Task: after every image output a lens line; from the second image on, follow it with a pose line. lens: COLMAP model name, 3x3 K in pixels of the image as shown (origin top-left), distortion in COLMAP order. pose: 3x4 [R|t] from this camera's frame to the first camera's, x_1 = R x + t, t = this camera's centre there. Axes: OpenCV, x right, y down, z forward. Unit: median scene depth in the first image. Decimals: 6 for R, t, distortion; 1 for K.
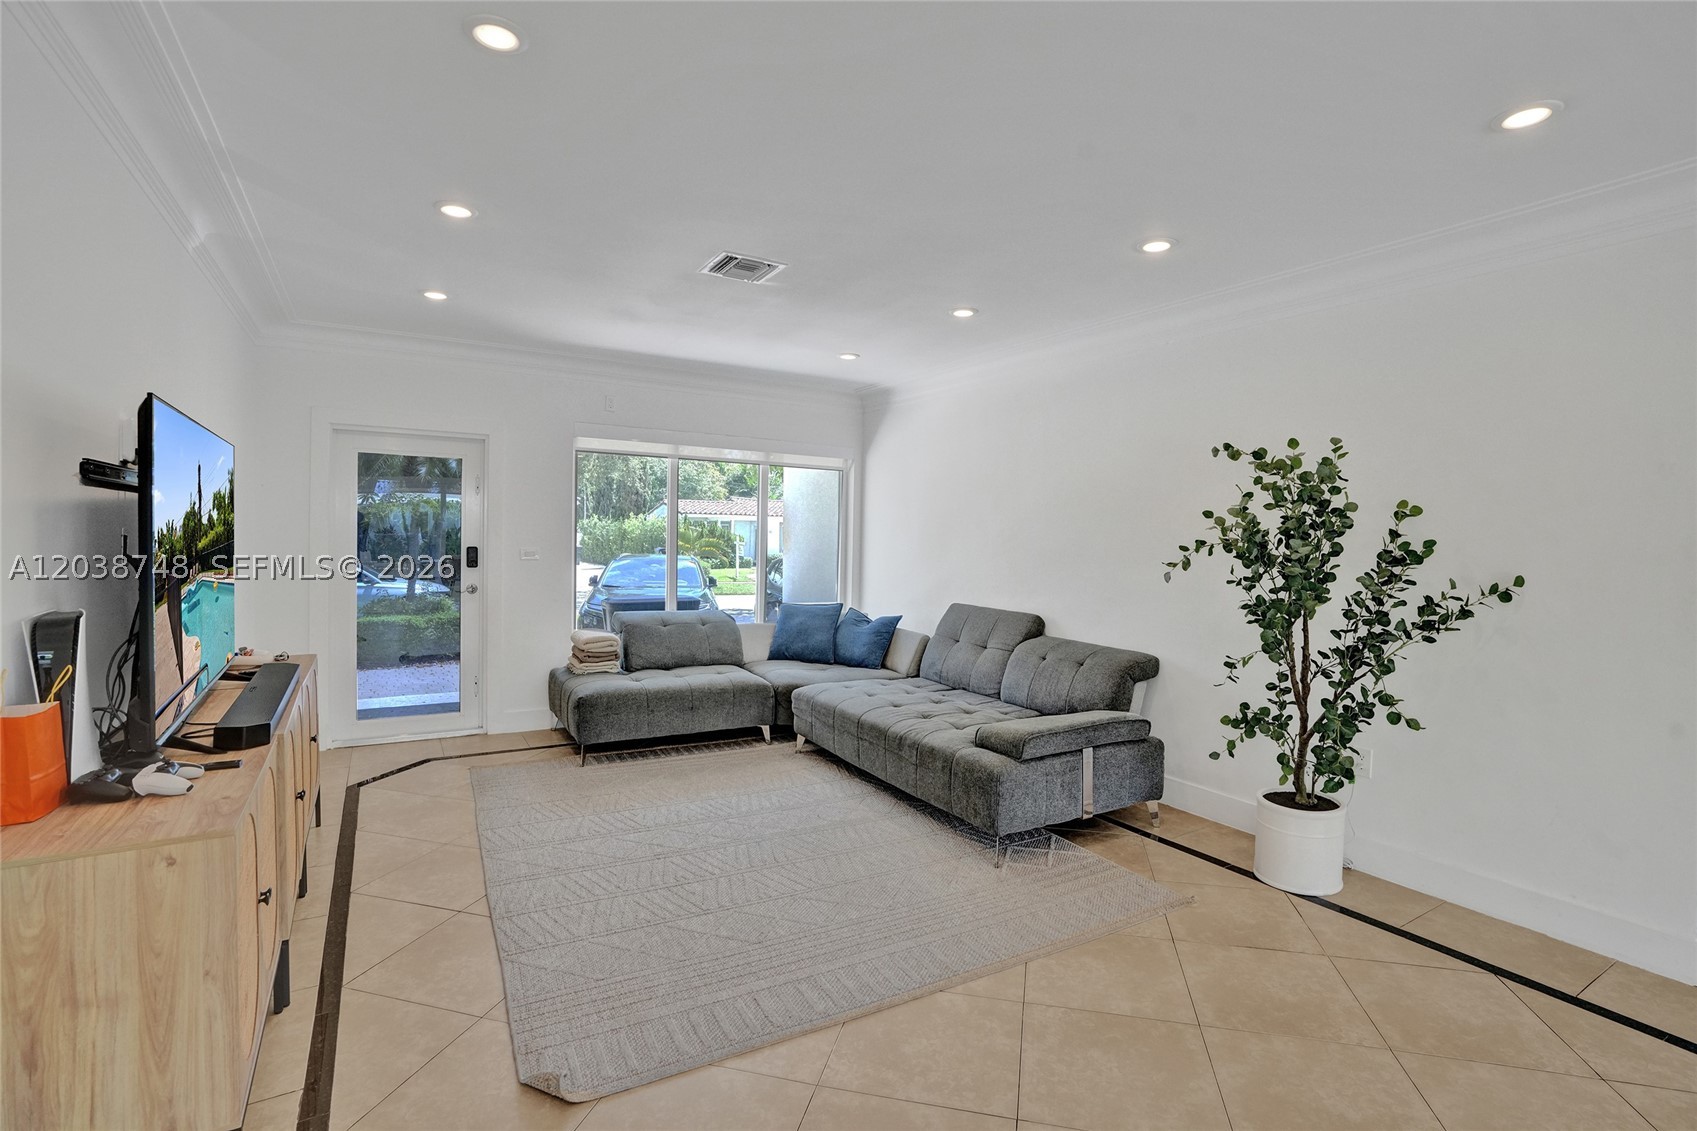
lens RADIAL K [[798.9, 0, 876.3], [0, 798.9, 565.6], [0, 0, 1]] dist [-0.055889, 0.014768]
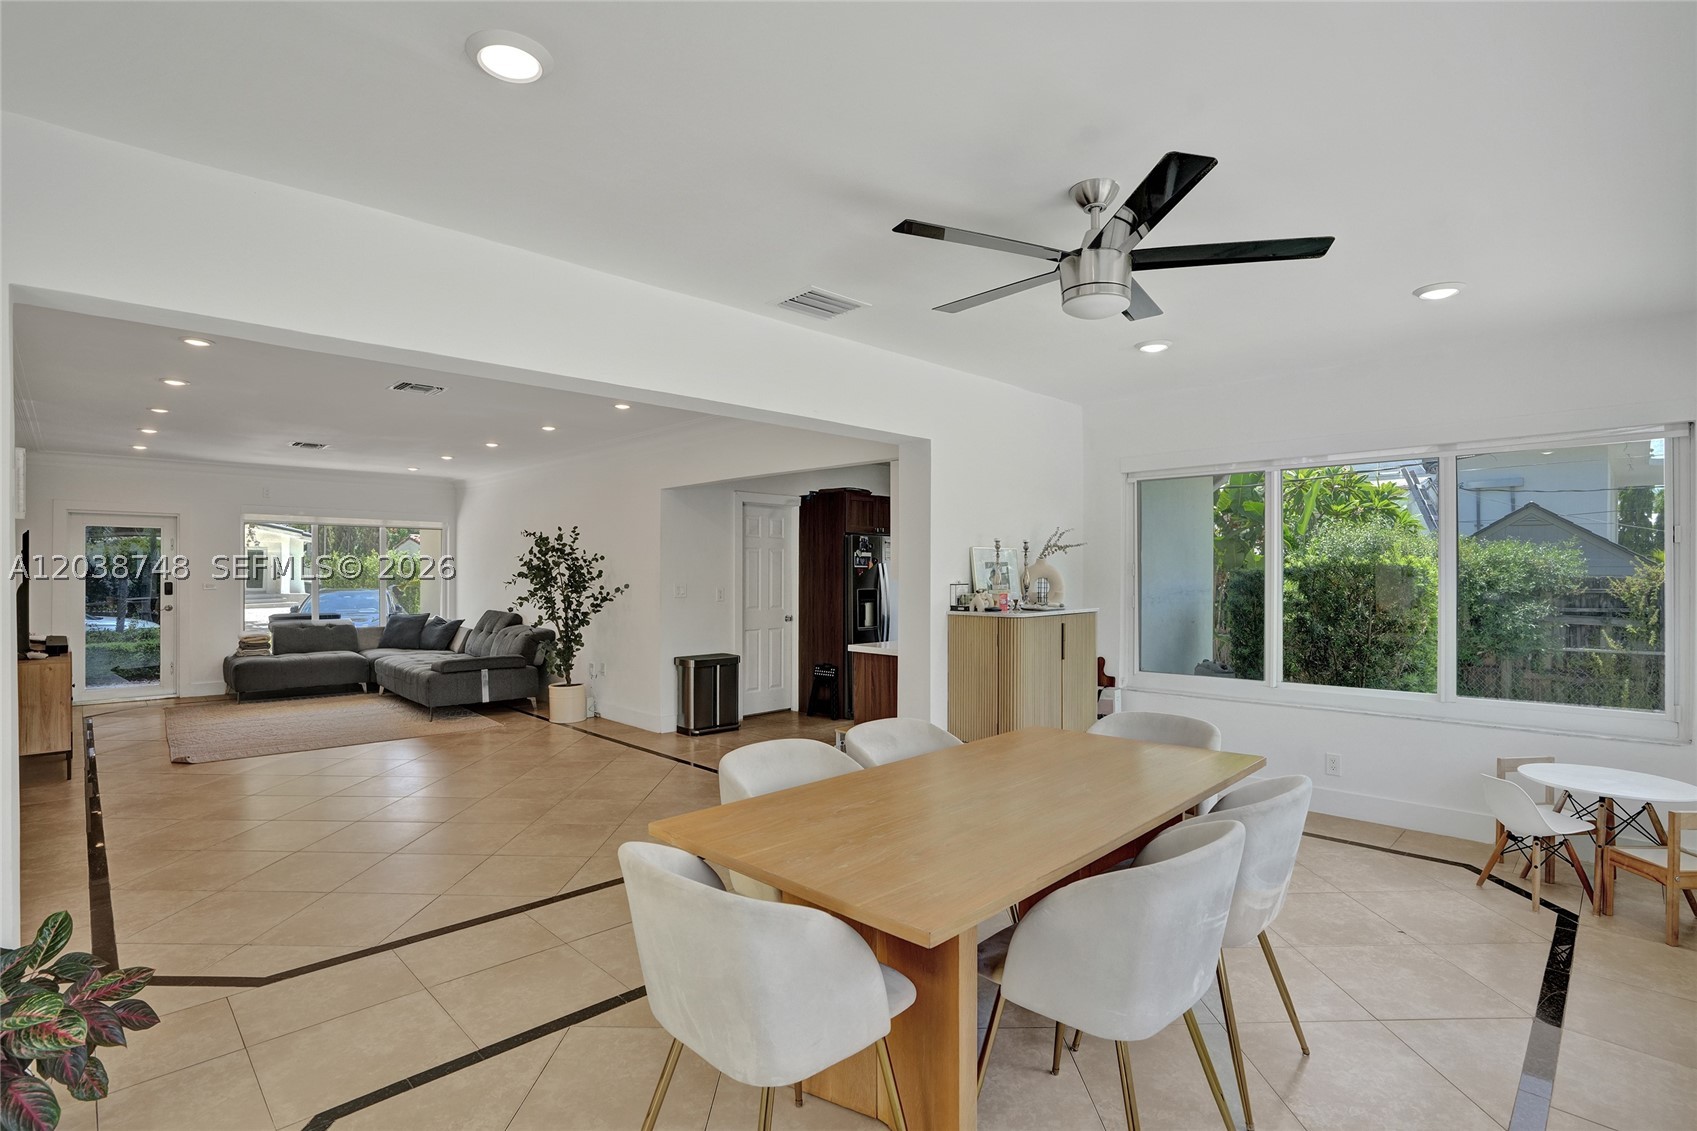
lens RADIAL K [[798.9, 0, 846.3], [0, 798.9, 573.0], [0, 0, 1]] dist [-0.055889, 0.014768]
pose [[0.974696, -0.015440, 0.223000, 0.530705], [0.022035, 0.999389, -0.027117, 0.035251], [-0.222445, 0.031345, 0.974441, -0.924377]]
